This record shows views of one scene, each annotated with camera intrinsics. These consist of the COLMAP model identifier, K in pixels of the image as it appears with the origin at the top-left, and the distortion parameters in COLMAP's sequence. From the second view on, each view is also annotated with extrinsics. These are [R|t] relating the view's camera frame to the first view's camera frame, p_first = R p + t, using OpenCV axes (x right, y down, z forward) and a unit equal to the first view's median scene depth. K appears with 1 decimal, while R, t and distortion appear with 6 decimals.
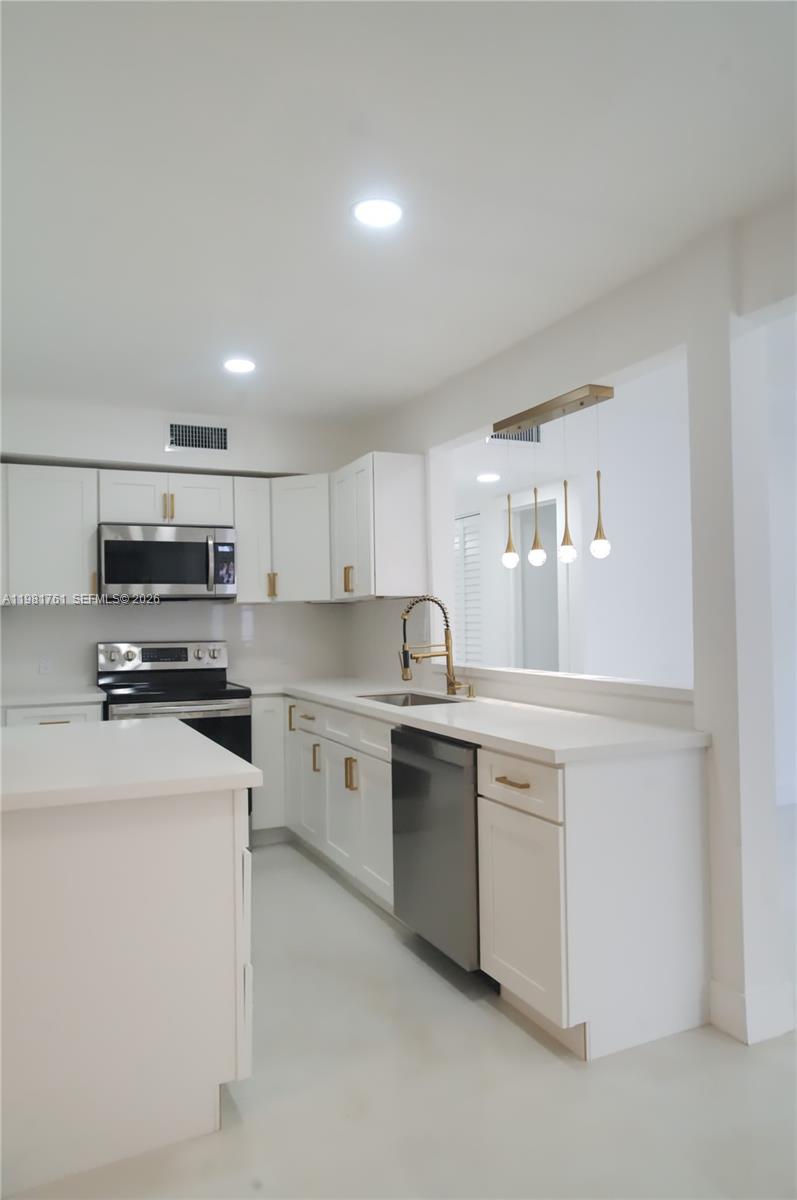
lens RADIAL K [[865.0, 0, 398.5], [0, 865.0, 600.0], [0, 0, 1]] dist [-0.001588, -0.000164]
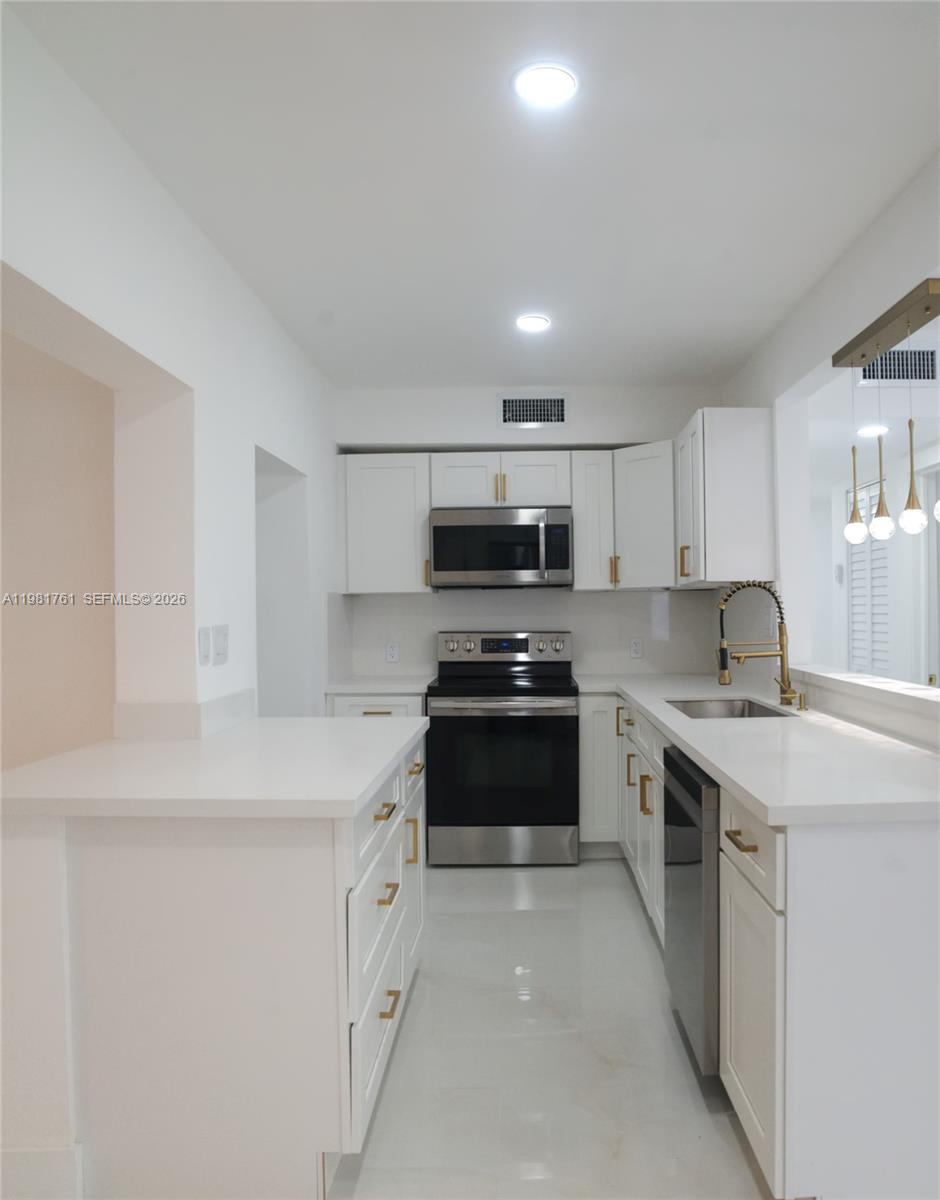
lens RADIAL K [[883.9, 0, 470.0], [0, 883.9, 600.0], [0, 0, 1]] dist [-0.052693, 0.001140]
pose [[0.902369, 0.000297, -0.430964, 0.121960], [0.006142, 0.999889, 0.013550, 0.000360], [0.430920, -0.014874, 0.902267, 0.127457]]
